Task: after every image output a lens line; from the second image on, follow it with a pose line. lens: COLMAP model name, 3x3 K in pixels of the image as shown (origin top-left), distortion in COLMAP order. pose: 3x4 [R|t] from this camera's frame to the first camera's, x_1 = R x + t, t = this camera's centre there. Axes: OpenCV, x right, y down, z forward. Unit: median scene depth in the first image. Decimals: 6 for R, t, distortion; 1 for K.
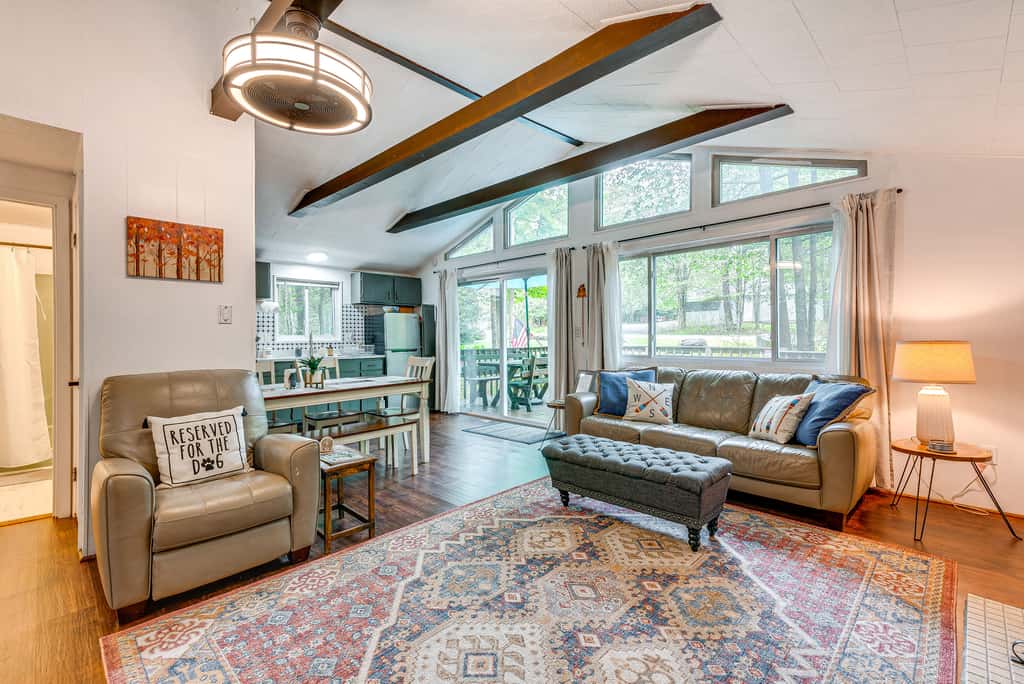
lens RADIAL K [[458.6, 0, 517.1], [0, 458.6, 337.0], [0, 0, 1]] dist [0.019137, -0.000167]
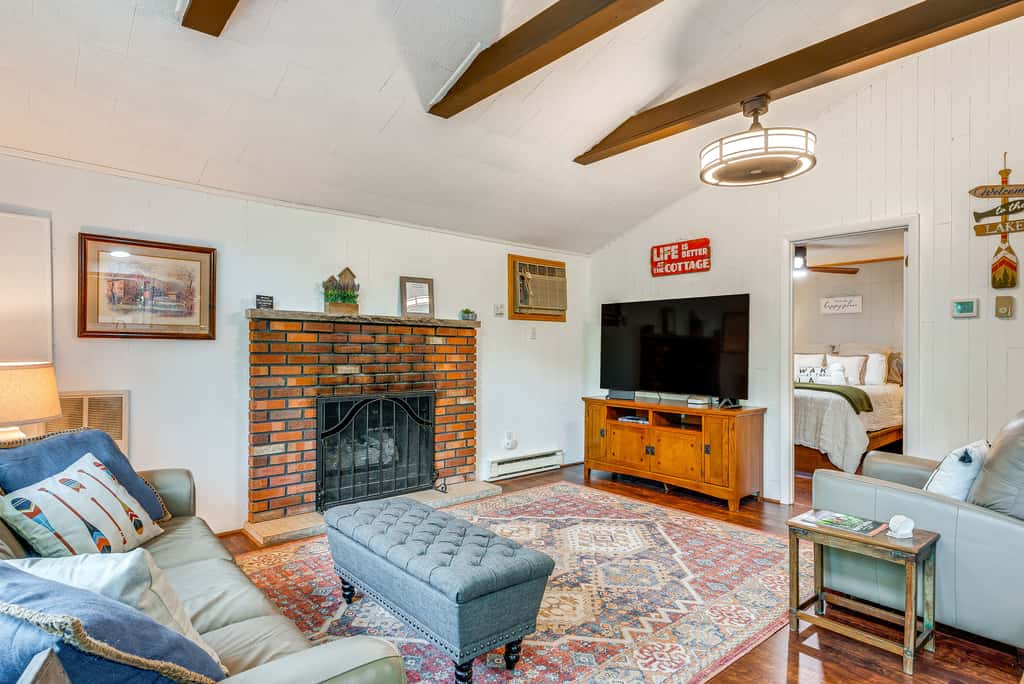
lens RADIAL K [[545.2, 0, 513.2], [0, 545.2, 351.8], [0, 0, 1]] dist [0.026005, -0.000565]
pose [[-0.996485, 0.001601, 0.083760, 0.055163], [0.002163, 0.999976, 0.006615, -0.013191], [-0.083747, 0.006773, -0.996464, 1.918593]]
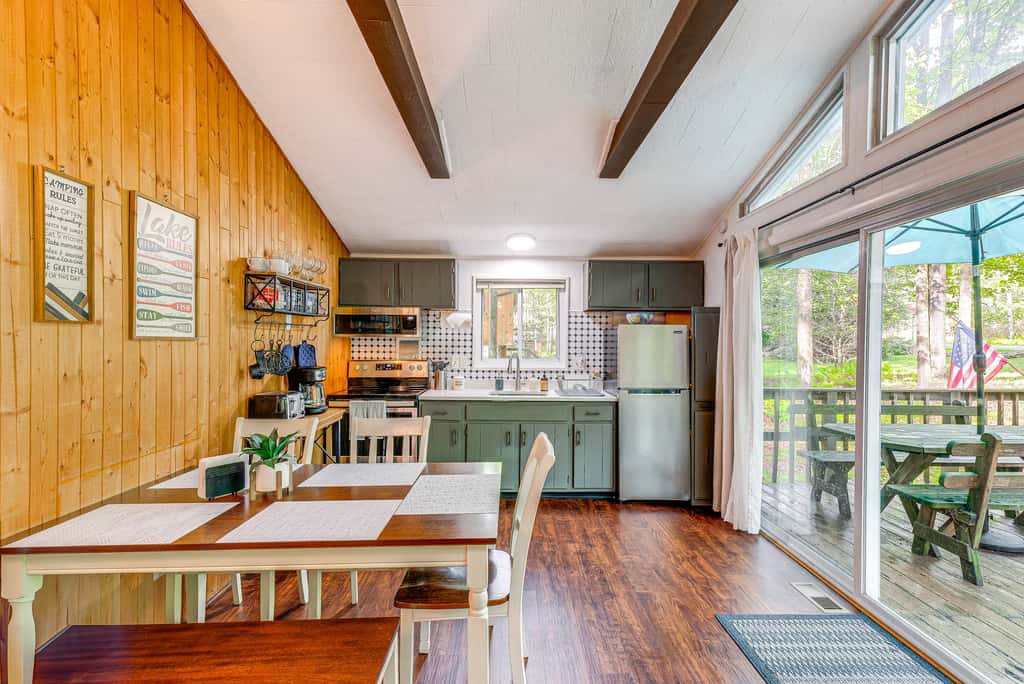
lens RADIAL K [[463.9, 0, 514.1], [0, 463.9, 346.4], [0, 0, 1]] dist [0.021497, -0.000526]
pose [[0.704033, 0.017403, -0.709954, 0.092609], [-0.012833, 0.999848, 0.011783, -0.075590], [0.710051, 0.000815, 0.704150, 1.224374]]
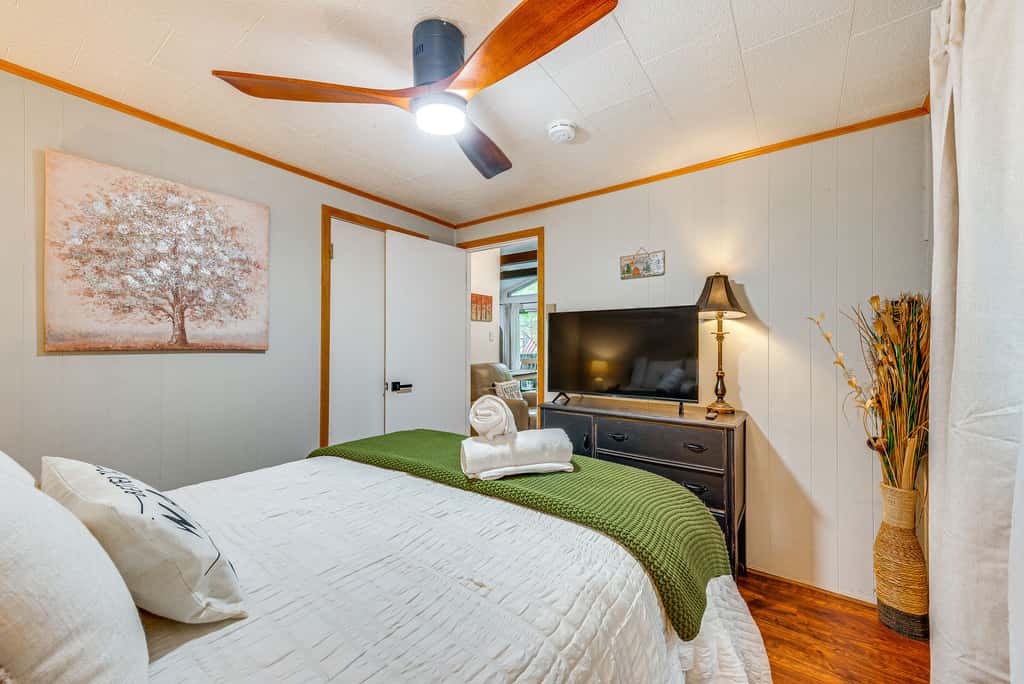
lens RADIAL K [[398.8, 0, 511.5], [0, 398.8, 340.1], [0, 0, 1]] dist [0.017314, -0.000322]
pose [[0.990973, 0.009261, 0.133738, -0.856502], [-0.007593, 0.999887, -0.012977, -0.012211], [-0.133843, 0.011845, 0.990932, -0.877496]]
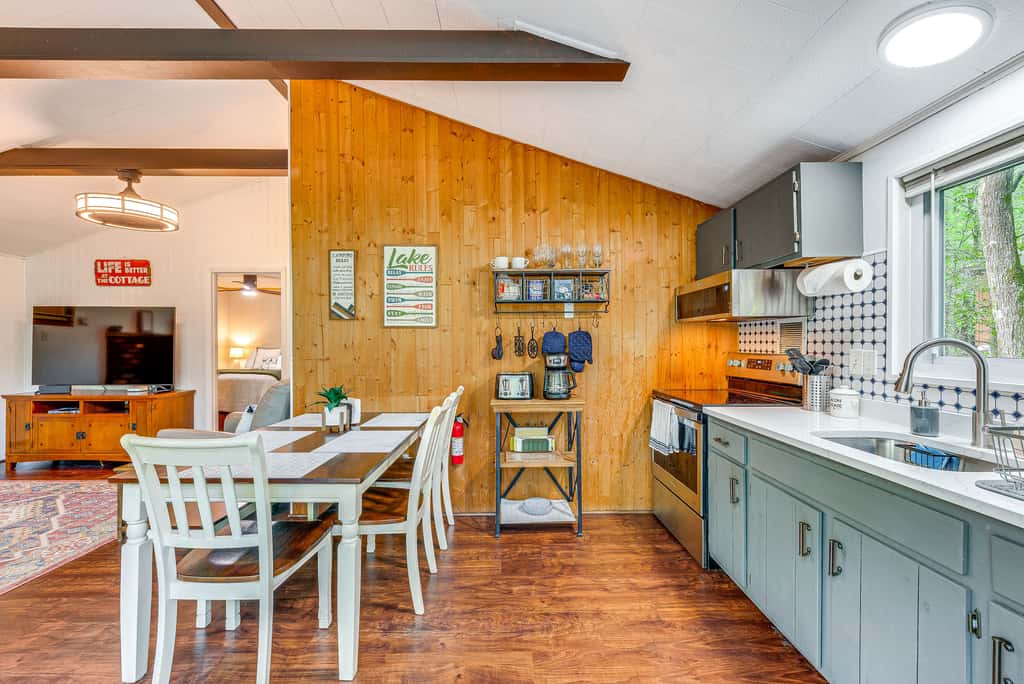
lens RADIAL K [[409.5, 0, 510.6], [0, 409.5, 343.6], [0, 0, 1]] dist [0.000929, -0.000666]
pose [[-0.707475, 0.006331, -0.706710, -0.286729], [0.001965, 0.999974, 0.006991, -0.034191], [0.706735, 0.003558, -0.707469, 2.347497]]
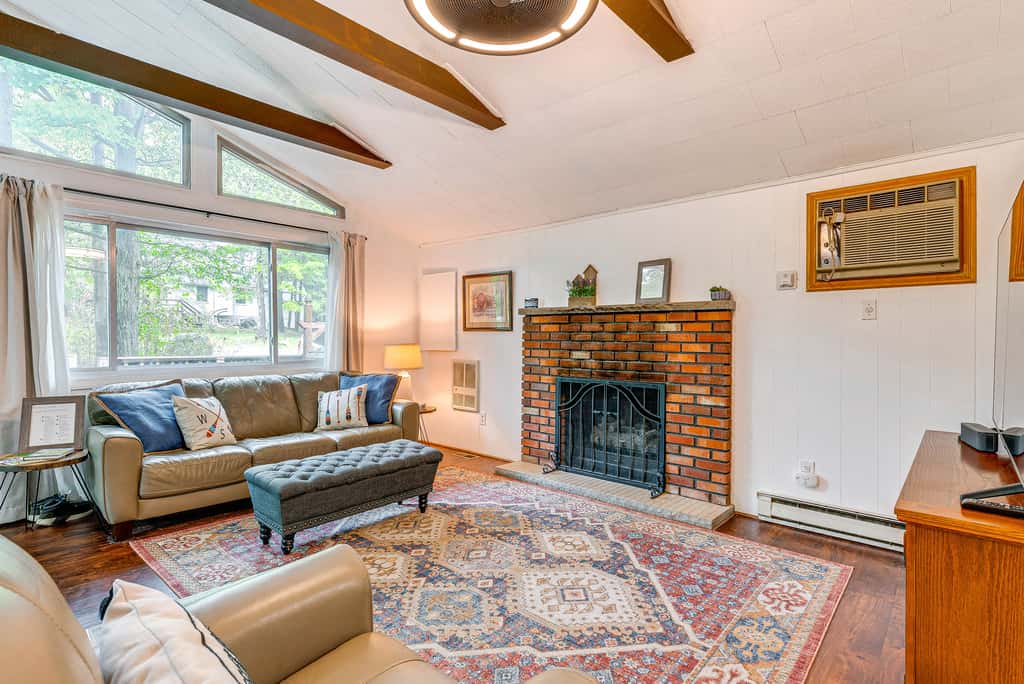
lens RADIAL K [[499.3, 0, 512.0], [0, 499.3, 342.0], [0, 0, 1]] dist [0.014766, -0.000295]
pose [[-0.044584, -0.001711, 0.999004, -0.903337], [-0.000937, 0.999998, 0.001671, 0.000783], [-0.999005, -0.000862, -0.044585, 0.761256]]
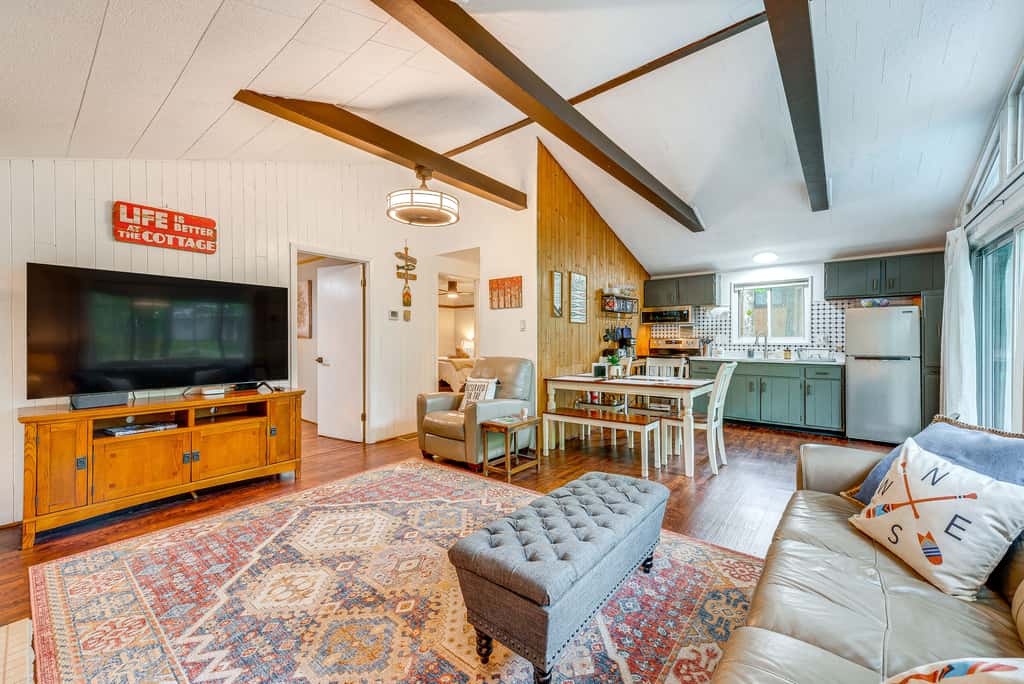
lens RADIAL K [[398.8, 0, 511.5], [0, 398.8, 340.1], [0, 0, 1]] dist [0.017314, -0.000322]
pose [[0.080384, 0.009477, -0.996719, 0.898376], [-0.002106, 0.999954, 0.009338, -0.009863], [0.996762, 0.001348, 0.080400, 0.919161]]
